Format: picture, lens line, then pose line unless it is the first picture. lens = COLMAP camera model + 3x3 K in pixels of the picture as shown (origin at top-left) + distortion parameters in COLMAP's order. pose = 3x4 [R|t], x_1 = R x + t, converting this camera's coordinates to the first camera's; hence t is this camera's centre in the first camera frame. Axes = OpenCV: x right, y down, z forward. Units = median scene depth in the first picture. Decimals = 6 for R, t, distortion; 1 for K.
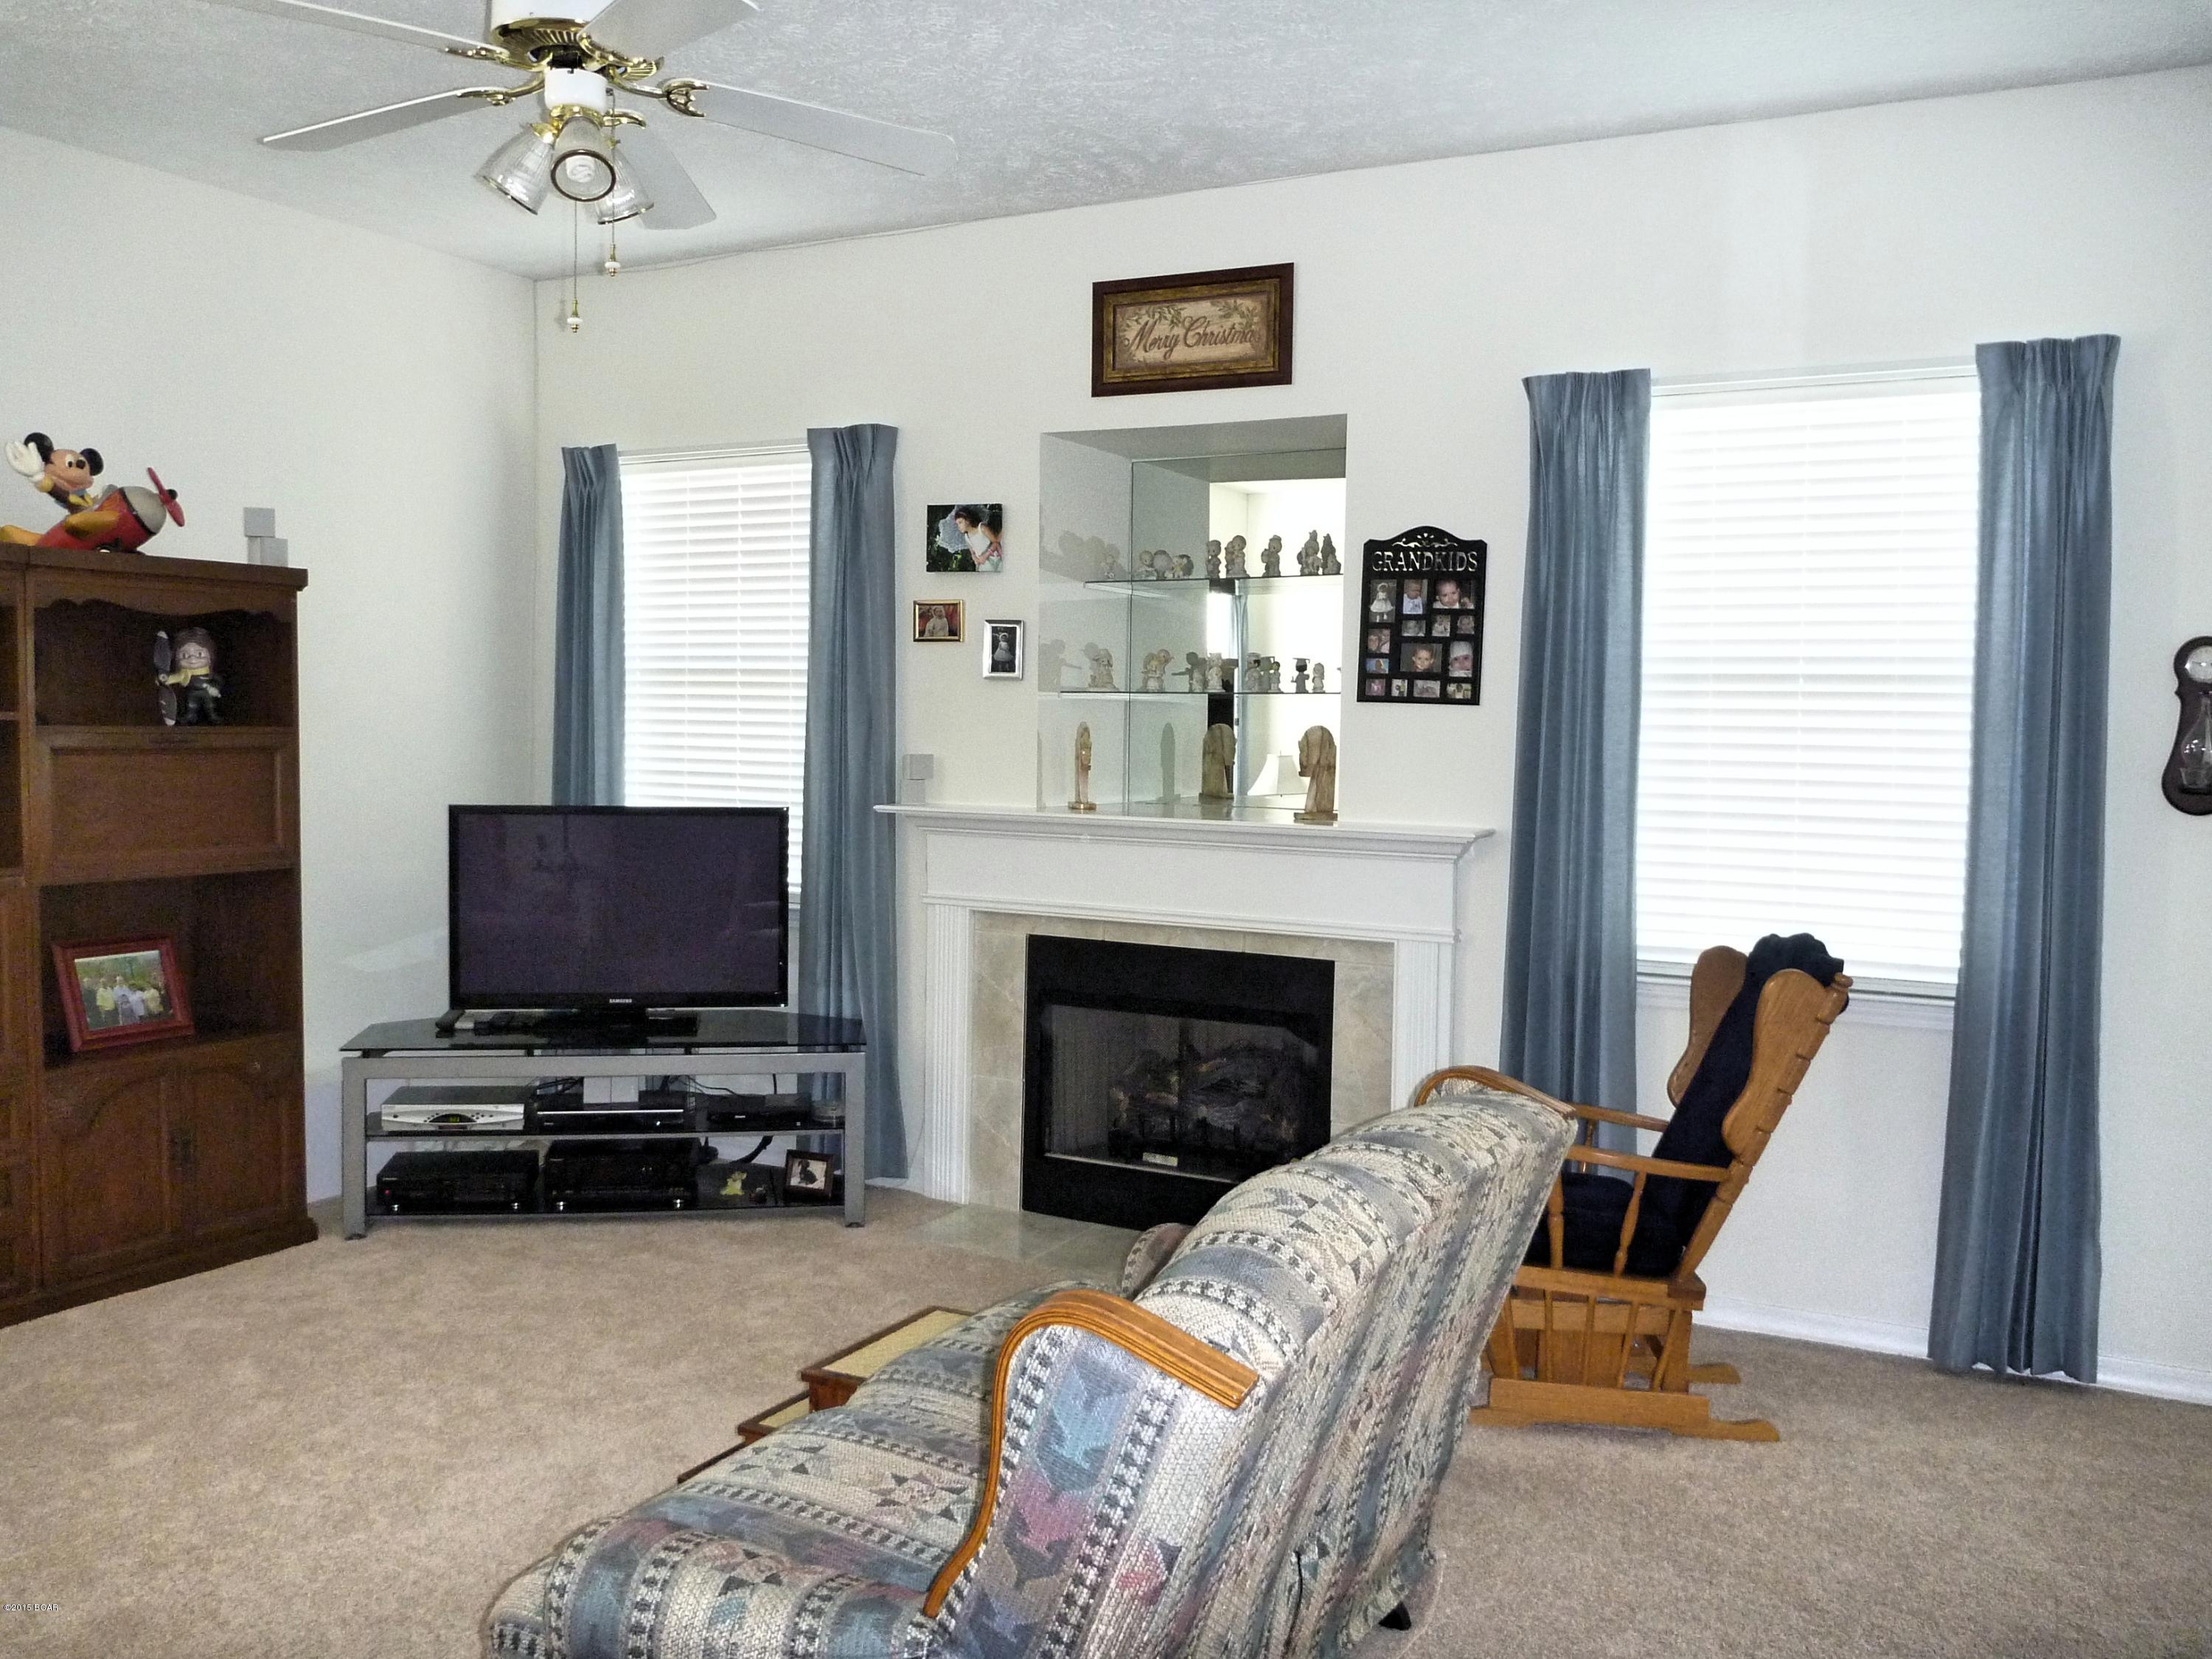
lens RADIAL K [[1879.5, 0, 1115.5], [0, 1879.5, 822.2], [0, 0, 1]] dist [0.011603, 0.008596]
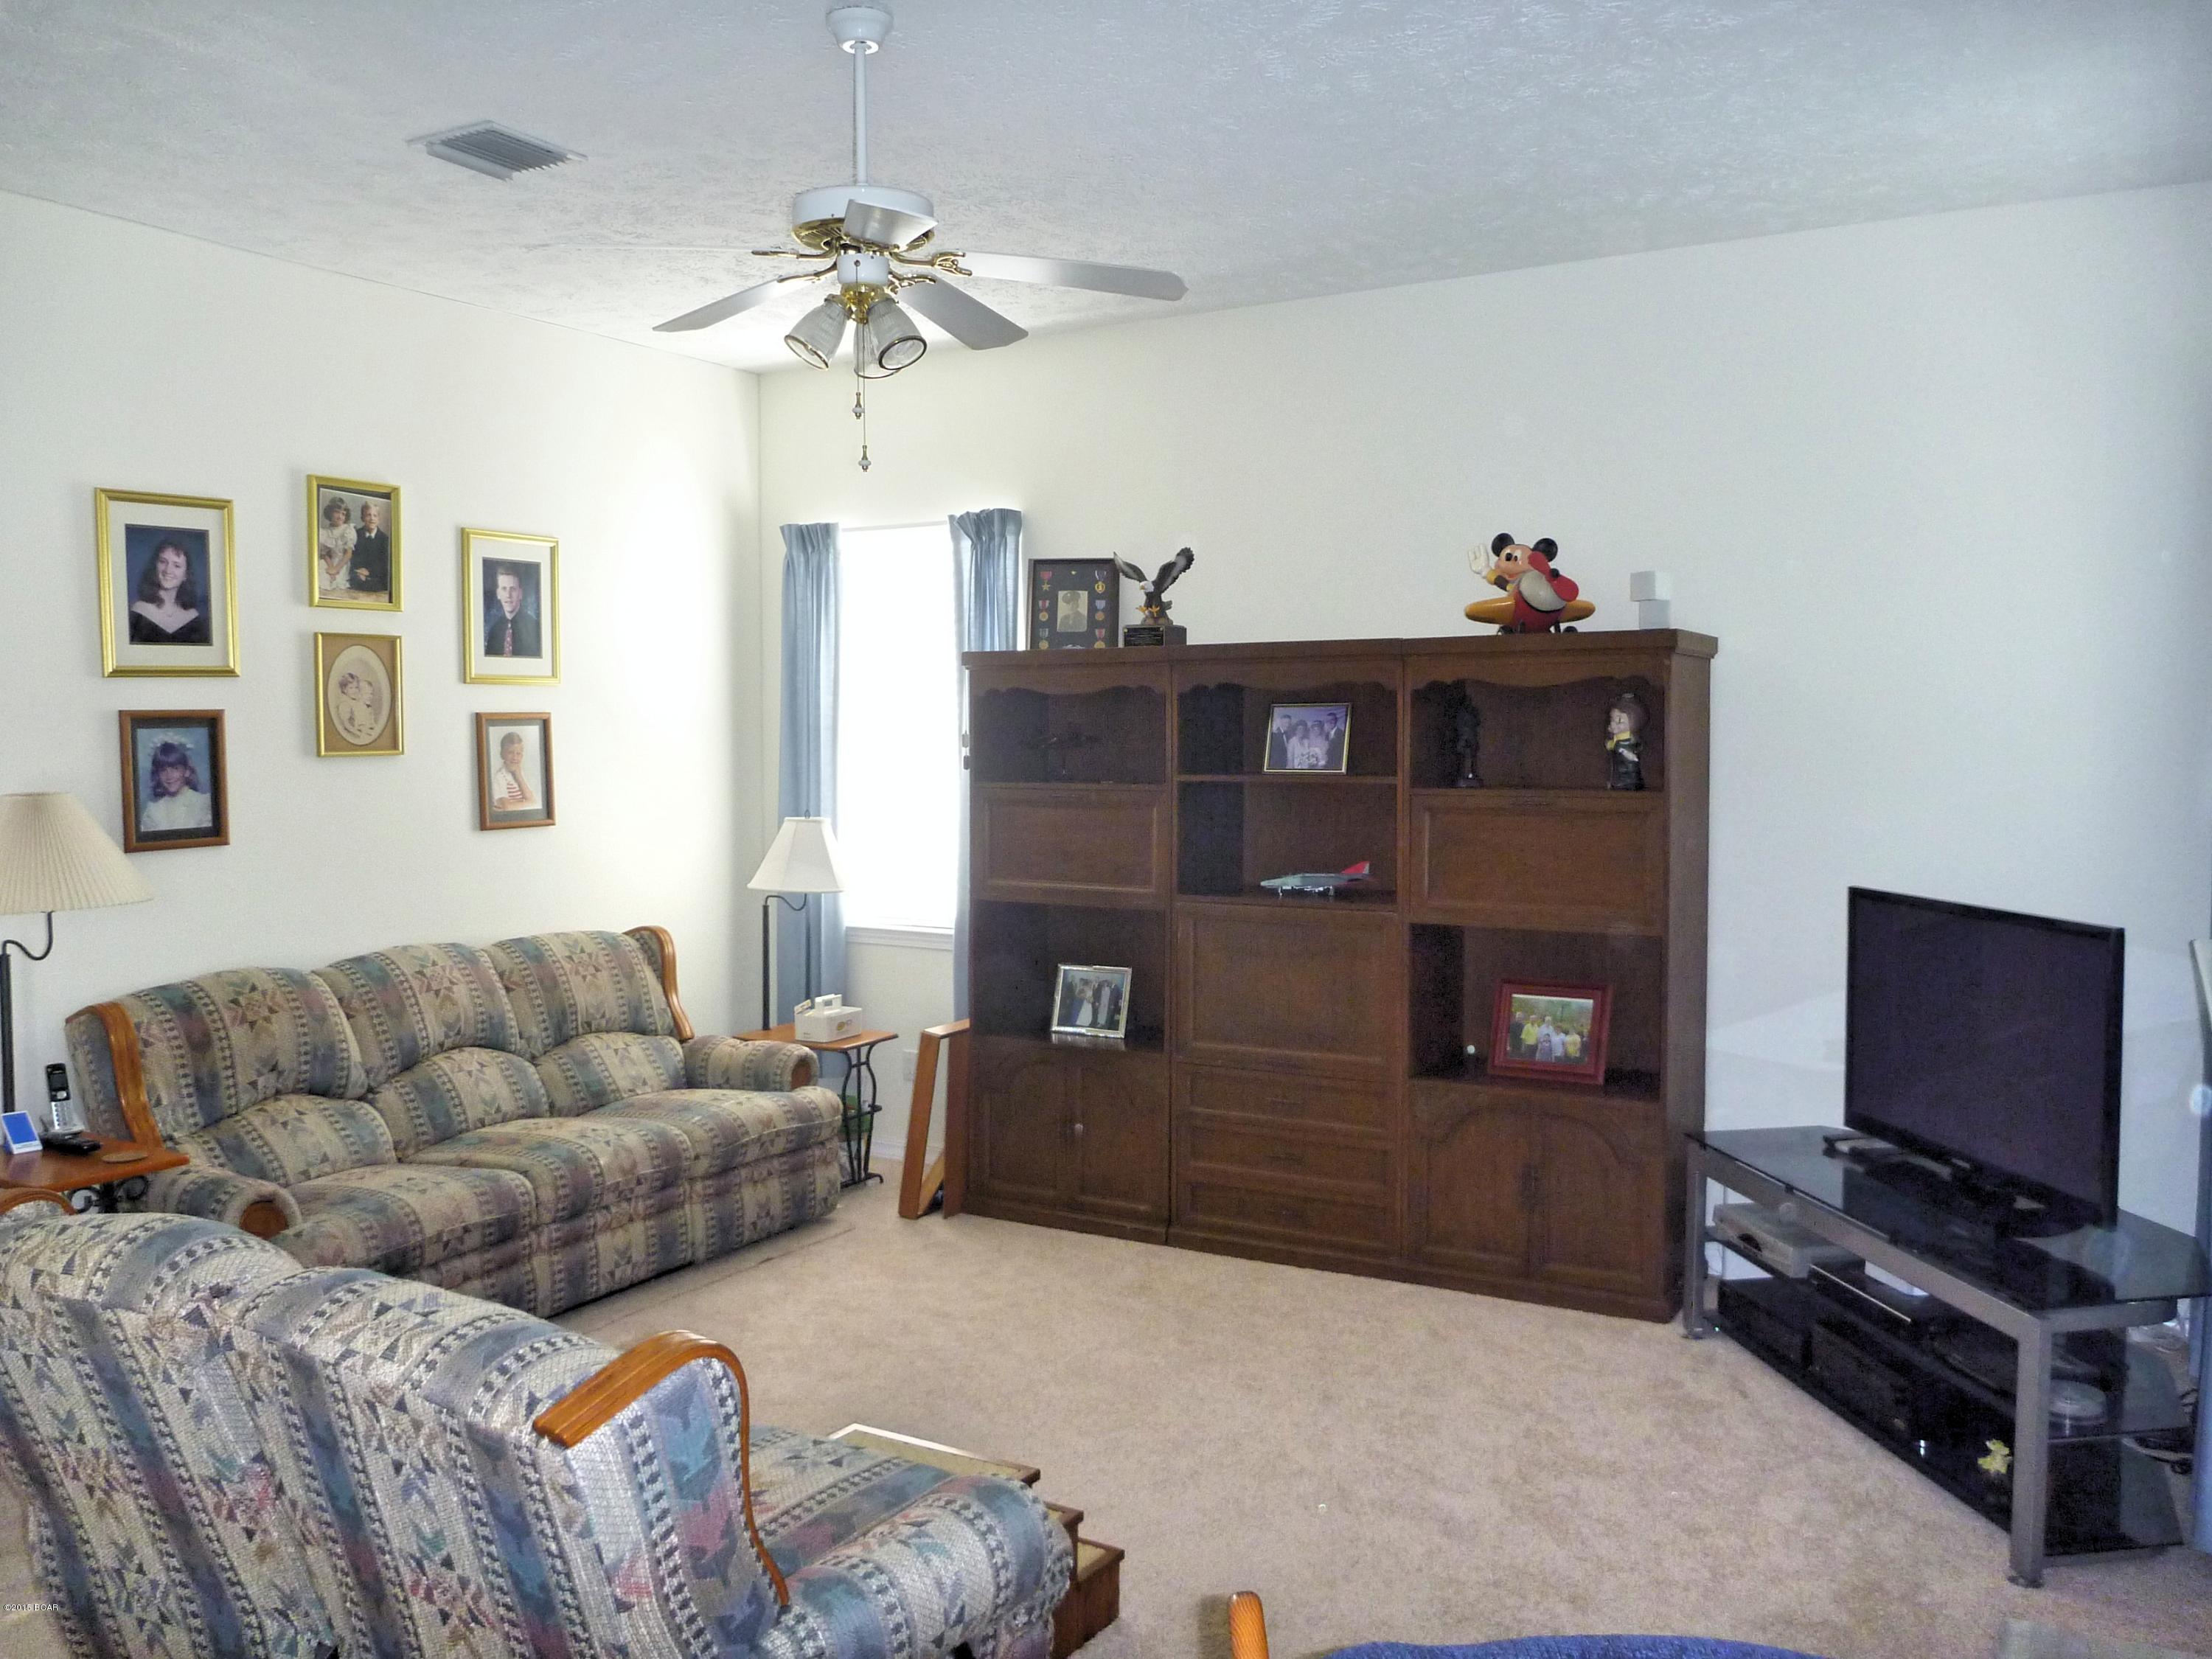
lens RADIAL K [[1879.5, 0, 1115.5], [0, 1879.5, 822.2], [0, 0, 1]] dist [0.011603, 0.008596]
pose [[0.002918, 0.035120, -0.999379, 0.552370], [-0.065780, 0.997225, 0.034852, -0.051688], [0.997830, 0.065637, 0.005221, 0.733640]]
